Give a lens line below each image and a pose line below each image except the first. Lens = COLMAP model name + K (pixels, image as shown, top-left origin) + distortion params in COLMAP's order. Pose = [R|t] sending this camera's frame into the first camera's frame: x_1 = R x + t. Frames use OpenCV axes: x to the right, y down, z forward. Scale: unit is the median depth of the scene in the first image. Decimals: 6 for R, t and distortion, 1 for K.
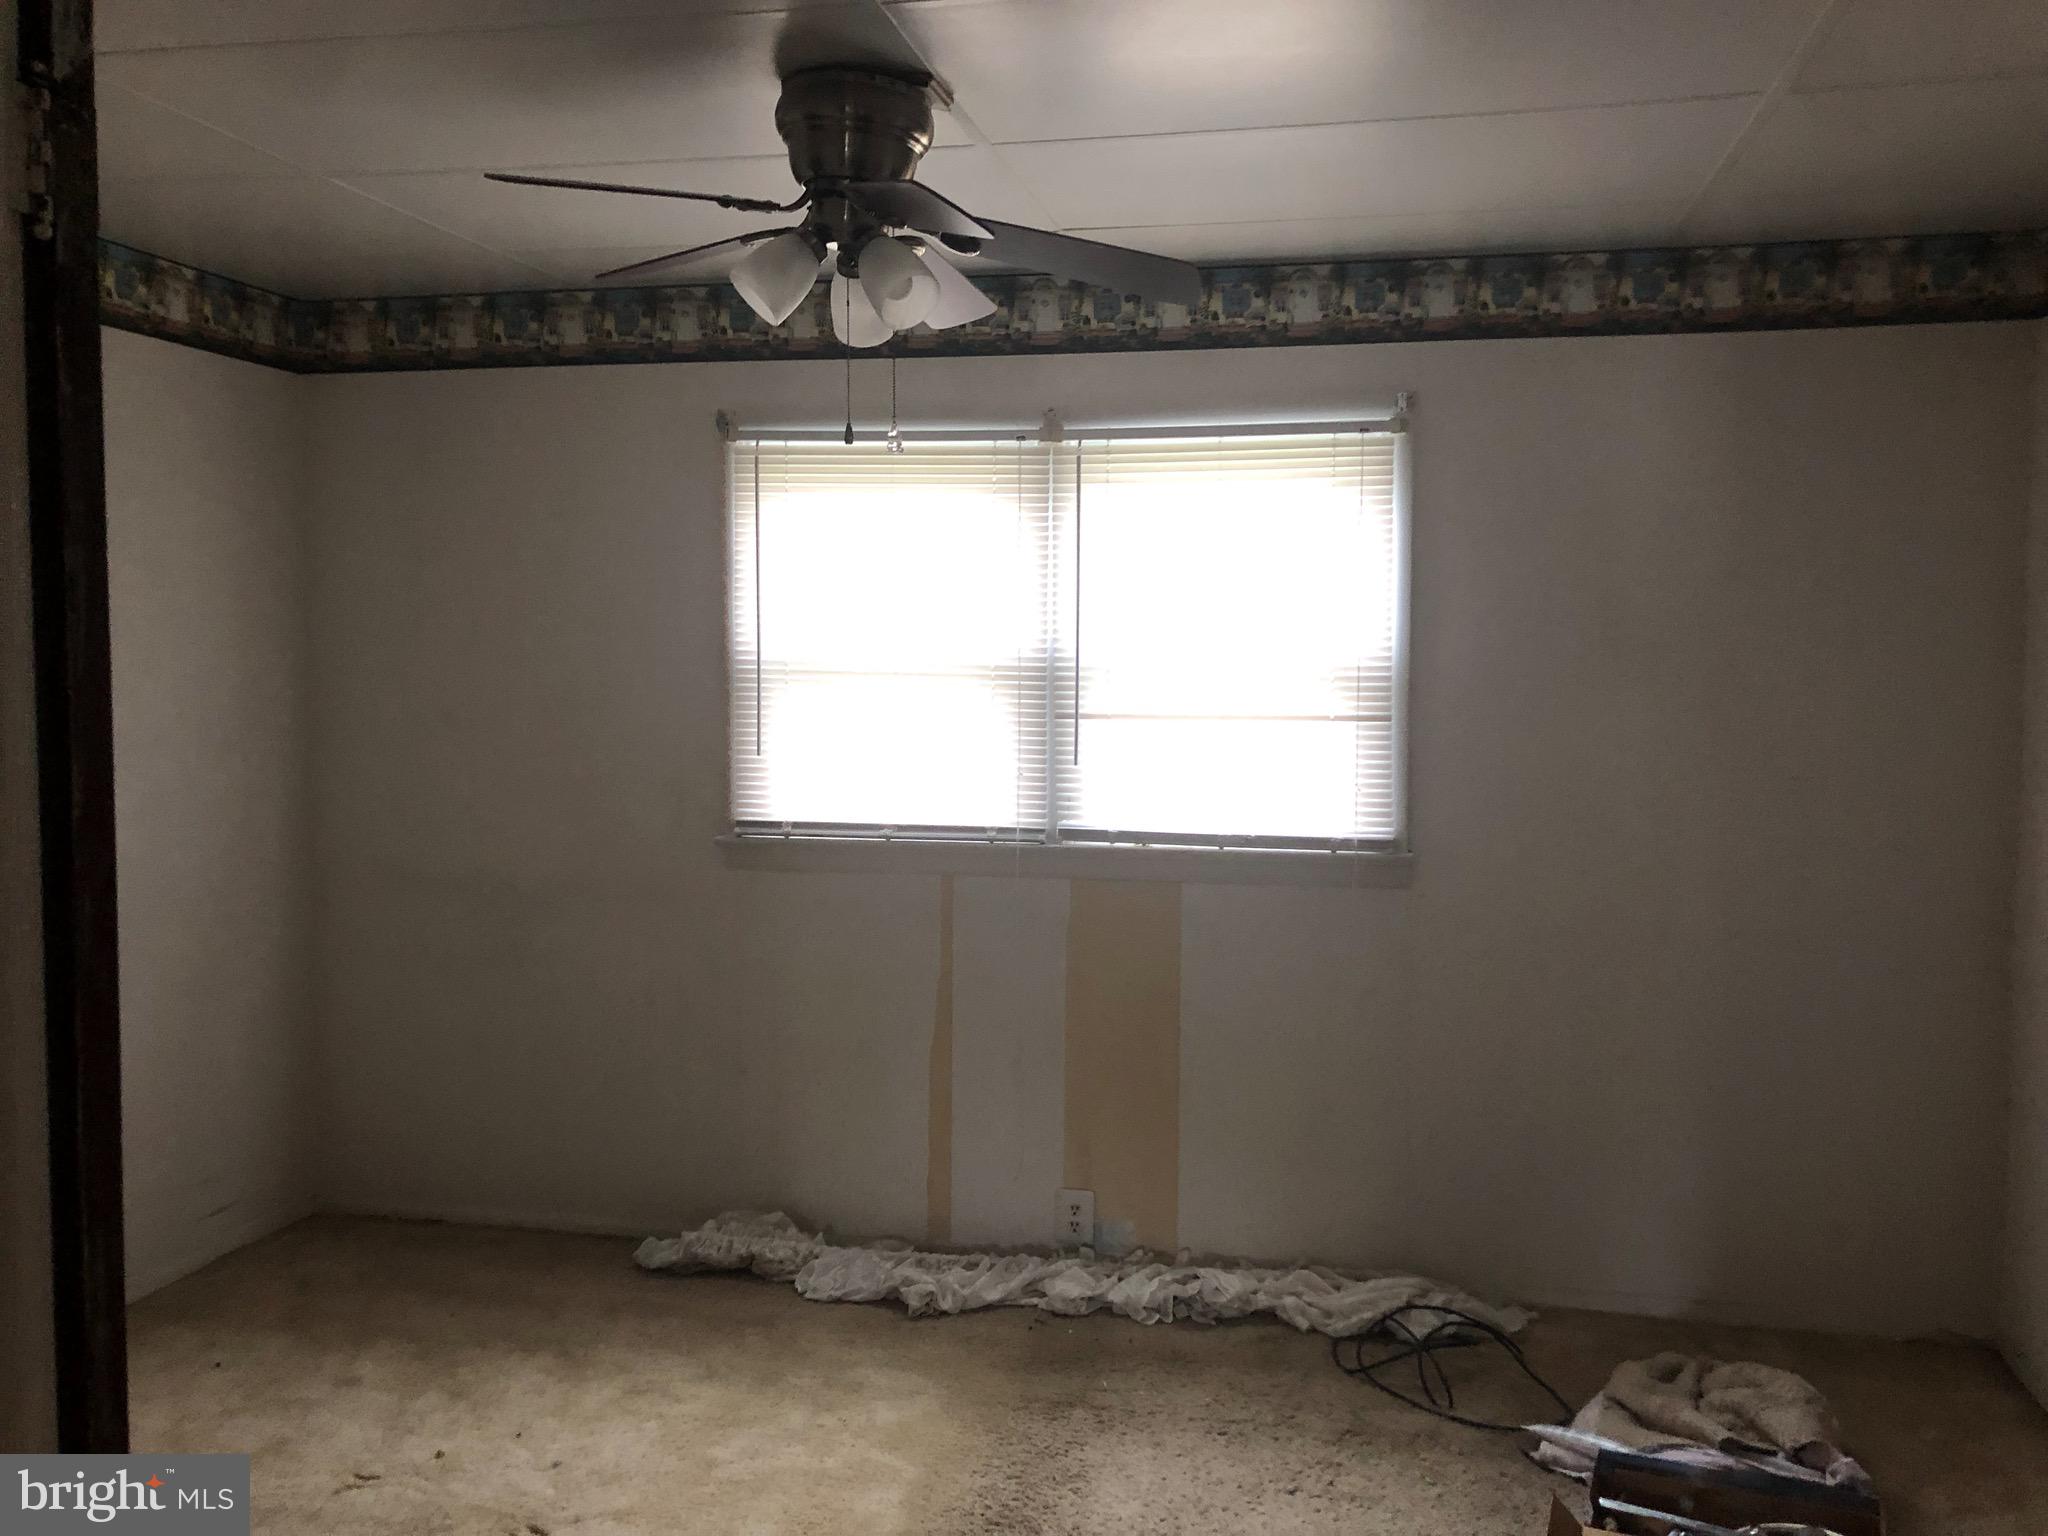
lens RADIAL K [[1679.8, 0, 1052.4], [0, 1679.8, 764.5], [0, 0, 1]] dist [-0.003255, -0.001648]
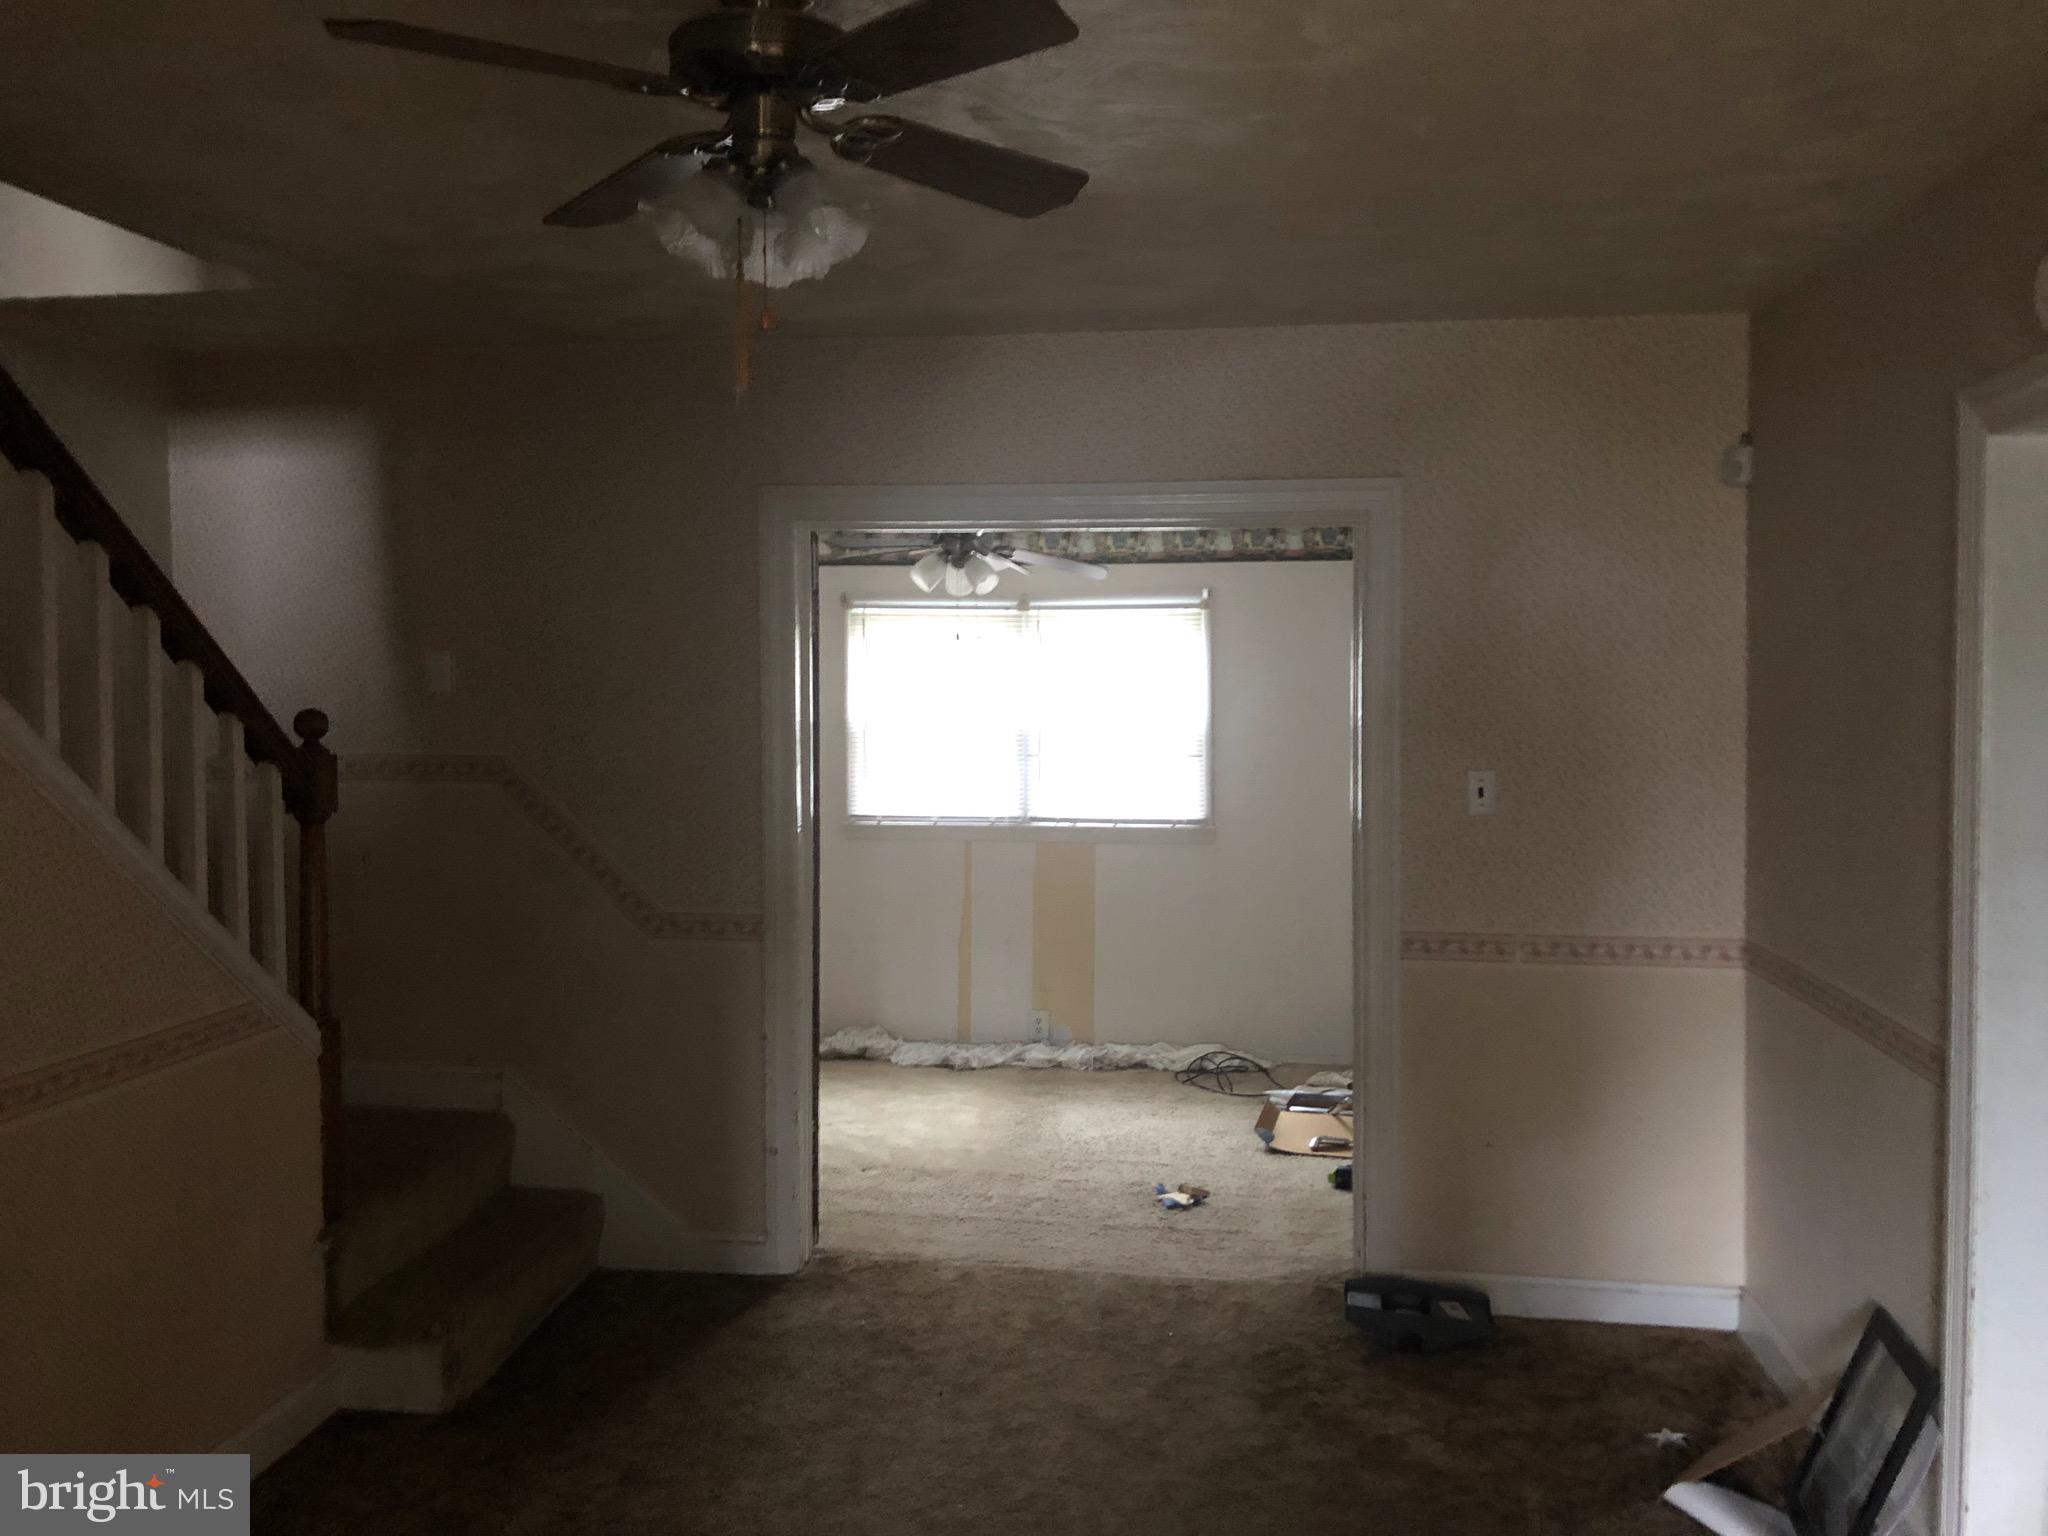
lens RADIAL K [[1687.6, 0, 1015.9], [0, 1687.6, 760.7], [0, 0, 1]] dist [0.010041, 0.004798]
pose [[0.998506, -0.006982, 0.054193, -0.116327], [0.008512, 0.999570, -0.028047, 0.030038], [-0.053973, 0.028466, 0.998137, -0.918768]]
